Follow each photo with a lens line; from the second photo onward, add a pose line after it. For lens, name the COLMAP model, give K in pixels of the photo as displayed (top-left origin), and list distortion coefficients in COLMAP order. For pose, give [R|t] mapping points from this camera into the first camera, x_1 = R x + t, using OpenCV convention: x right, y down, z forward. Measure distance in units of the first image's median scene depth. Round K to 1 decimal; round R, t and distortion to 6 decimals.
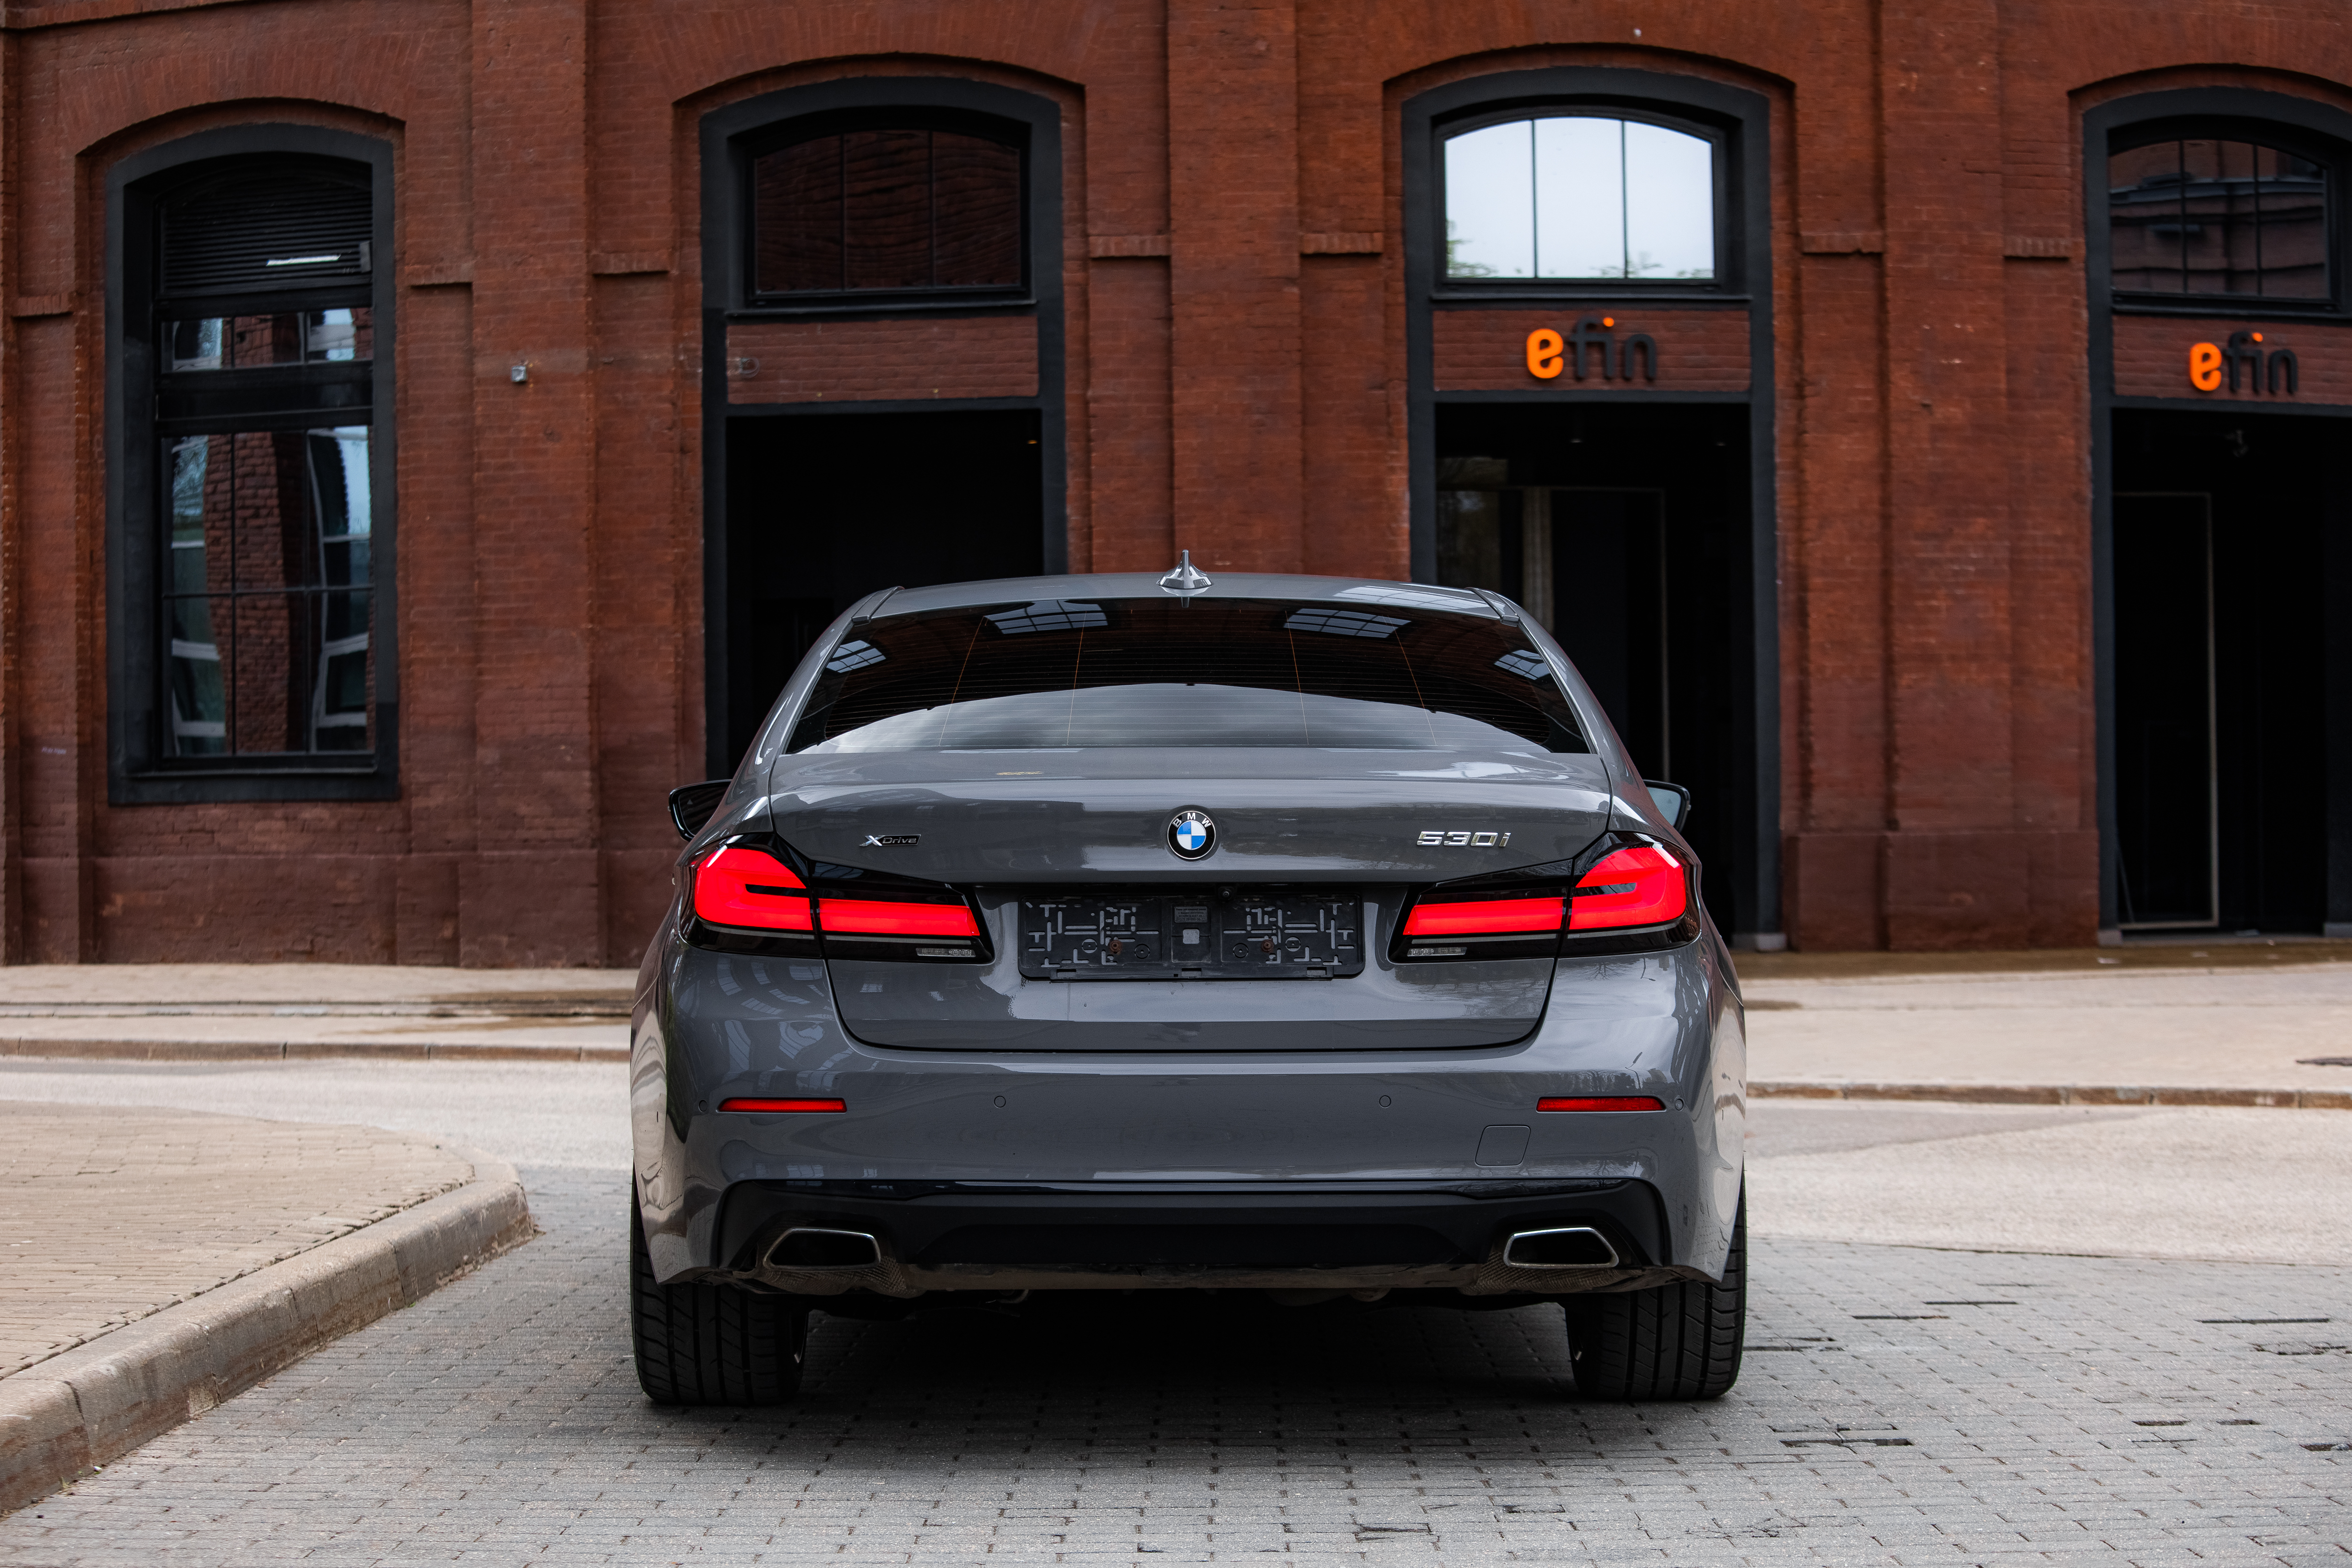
lens RADIAL K [[5079.0, 0, 1176.0], [0, 5079.0, 784.0], [0, 0, 1]] dist [-0.232576, -0.293805]
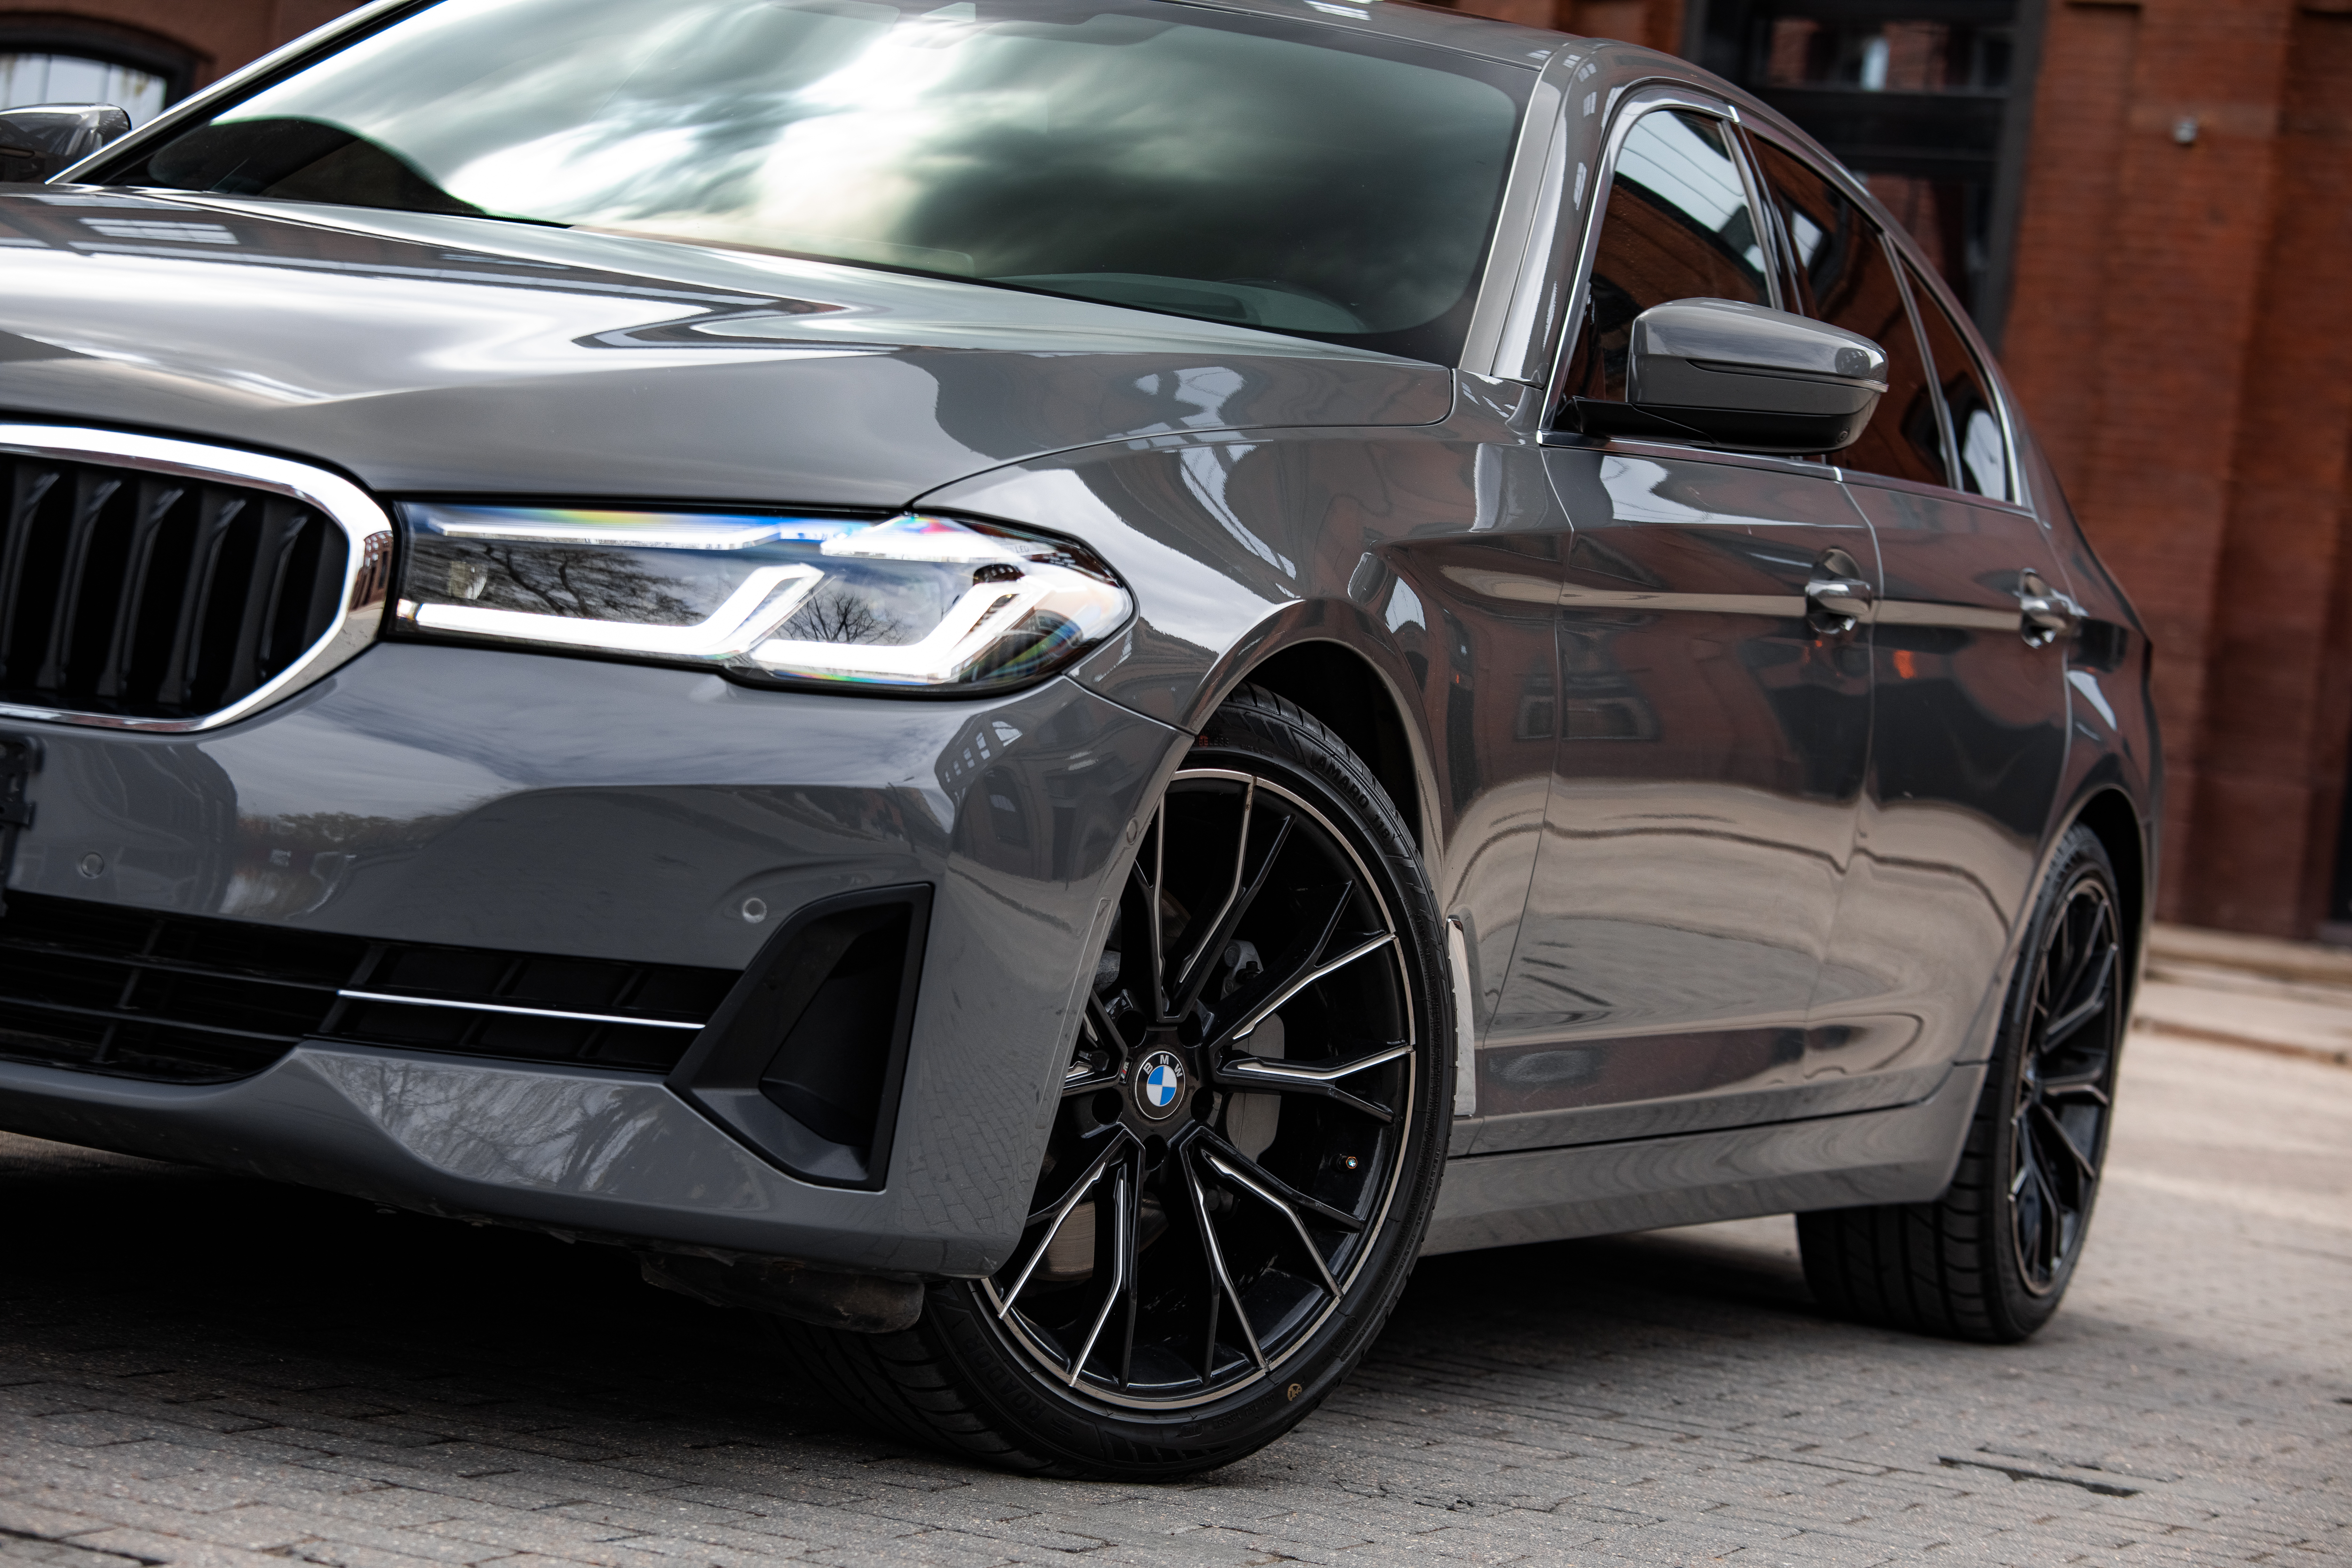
lens RADIAL K [[6442.2, 0, 1114.1], [0, 6442.2, 777.6], [0, 0, 1]] dist [0.013201, -0.118340]
pose [[0.929188, 0.138895, -0.342517, 0.064033], [-0.137249, 0.990107, 0.029170, 0.008123], [0.343180, 0.019905, 0.939059, 0.045342]]
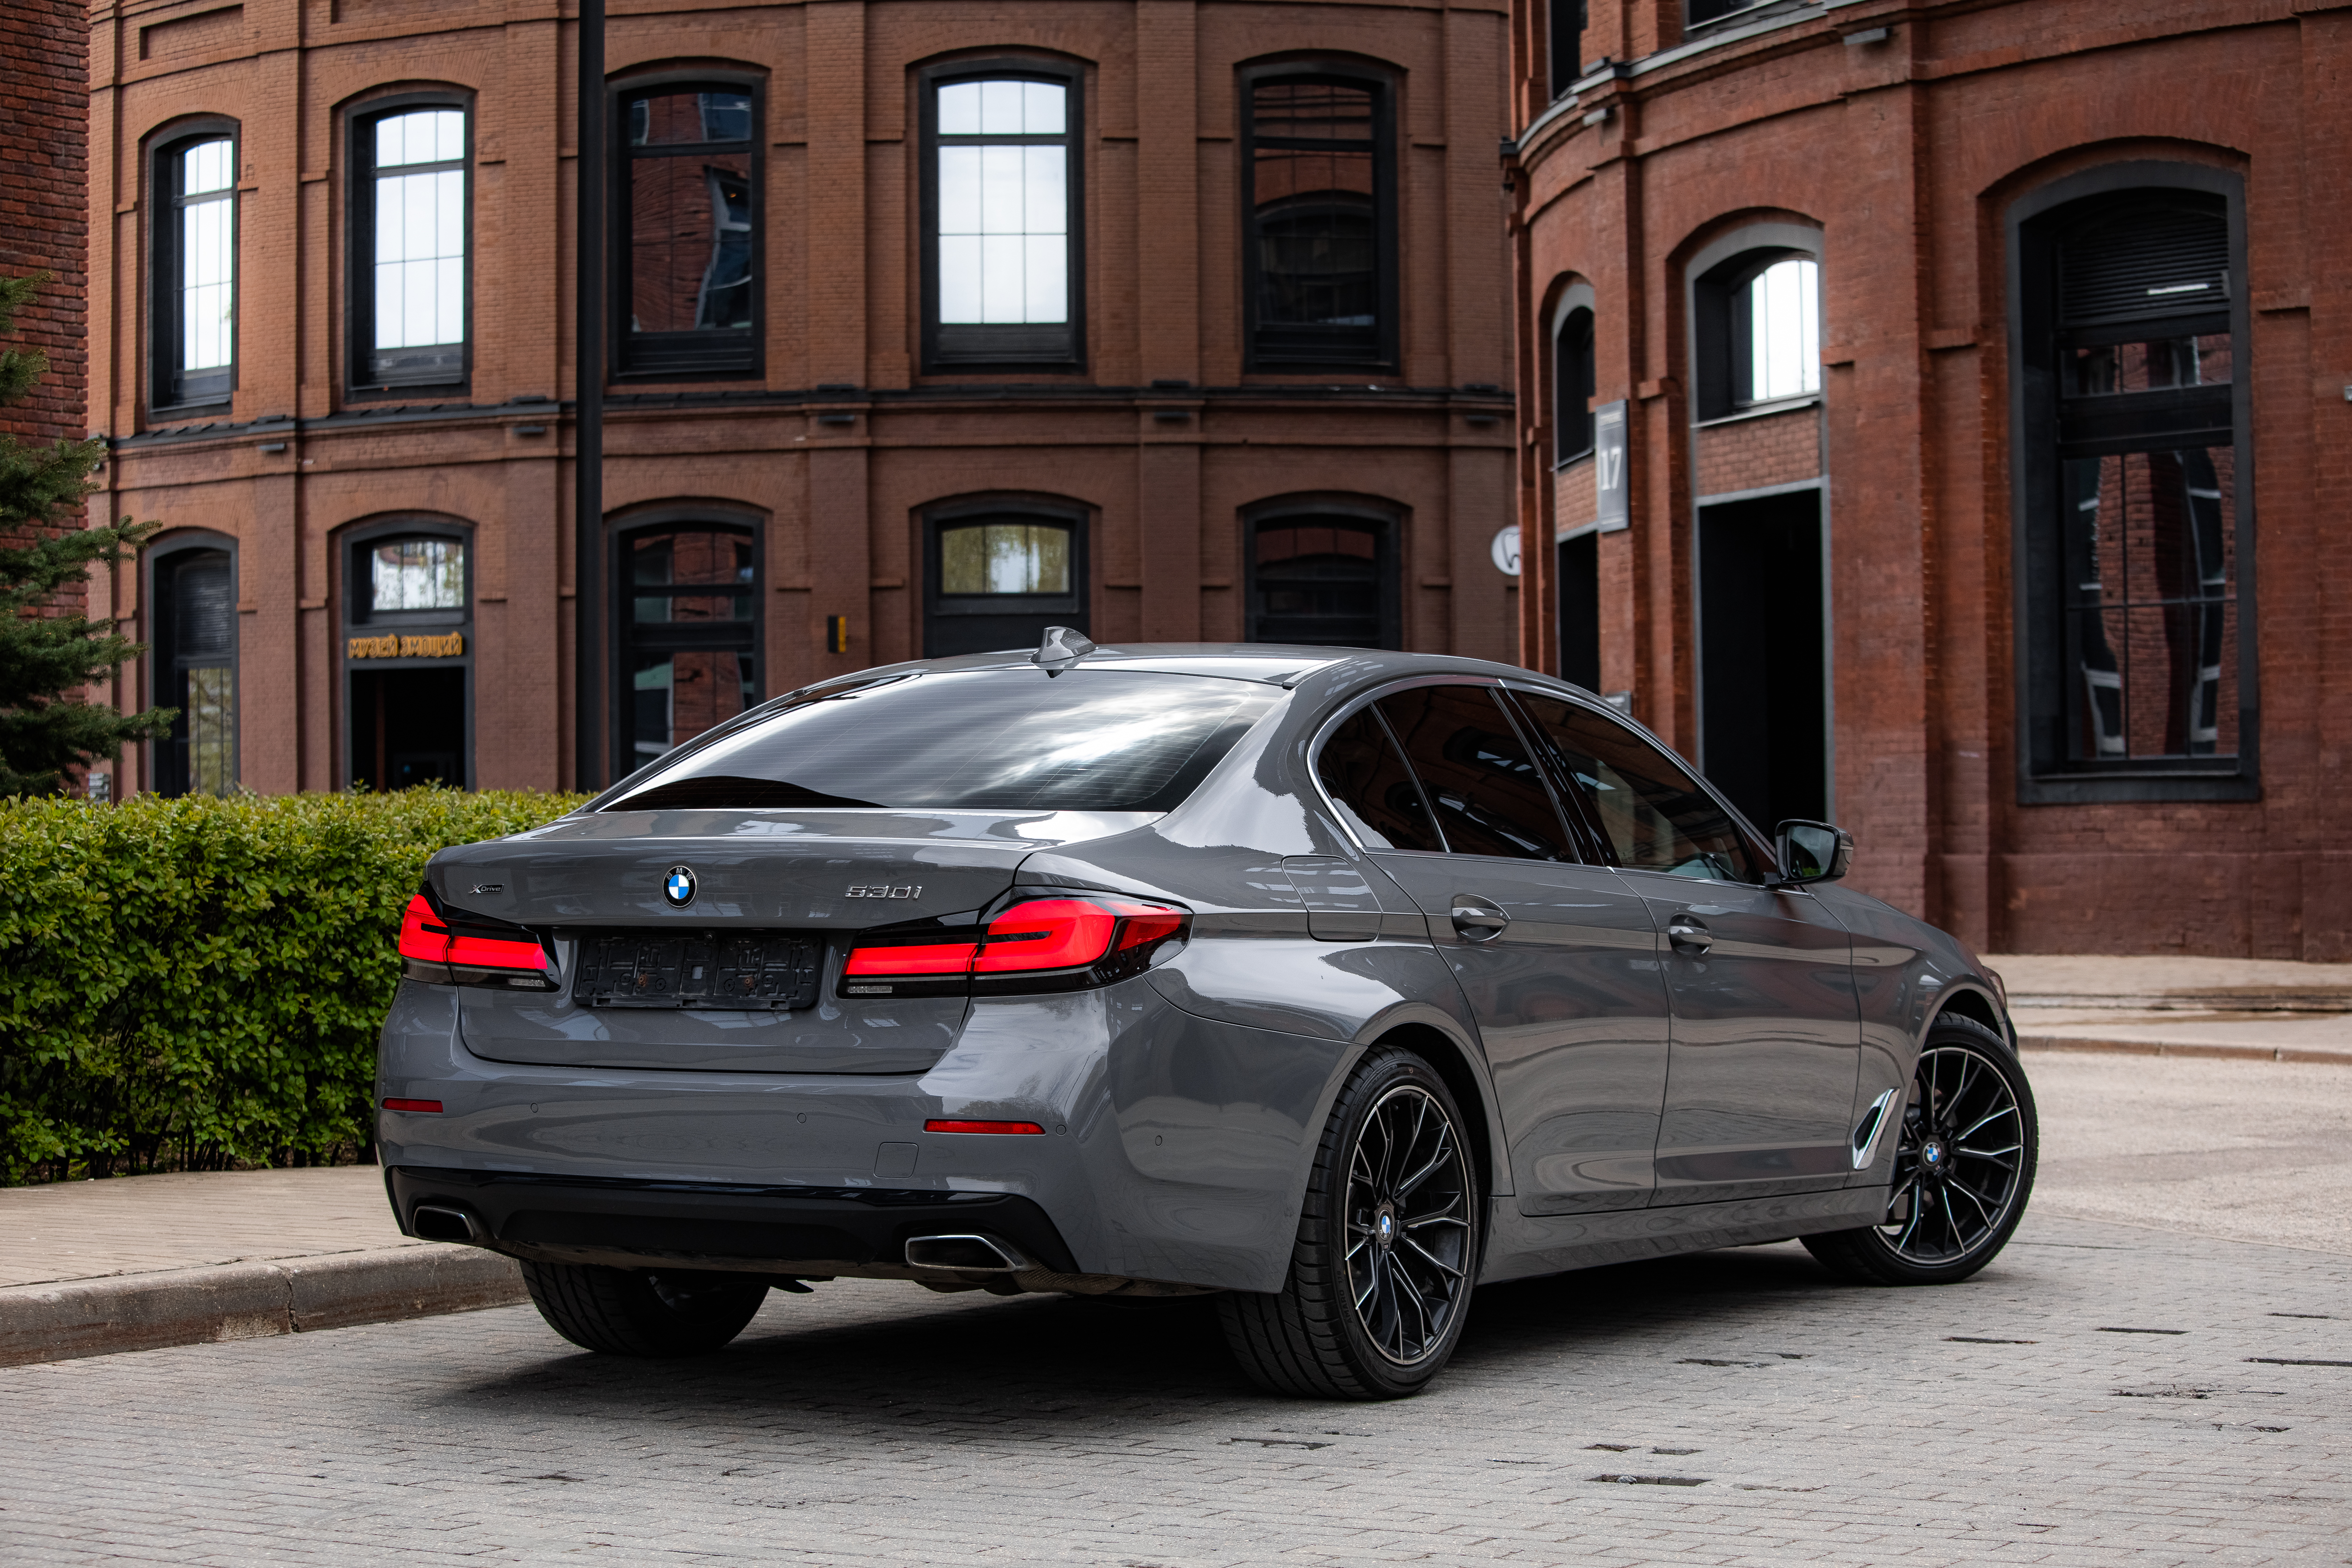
lens RADIAL K [[4896.3, 0, 1177.3], [0, 4896.3, 823.5], [0, 0, 1]] dist [-0.281381, -0.100913]
pose [[0.874459, 0.001423, -0.485098, 0.139361], [0.004031, 0.999940, 0.010201, -0.003365], [0.485083, -0.010876, 0.874401, 0.013882]]
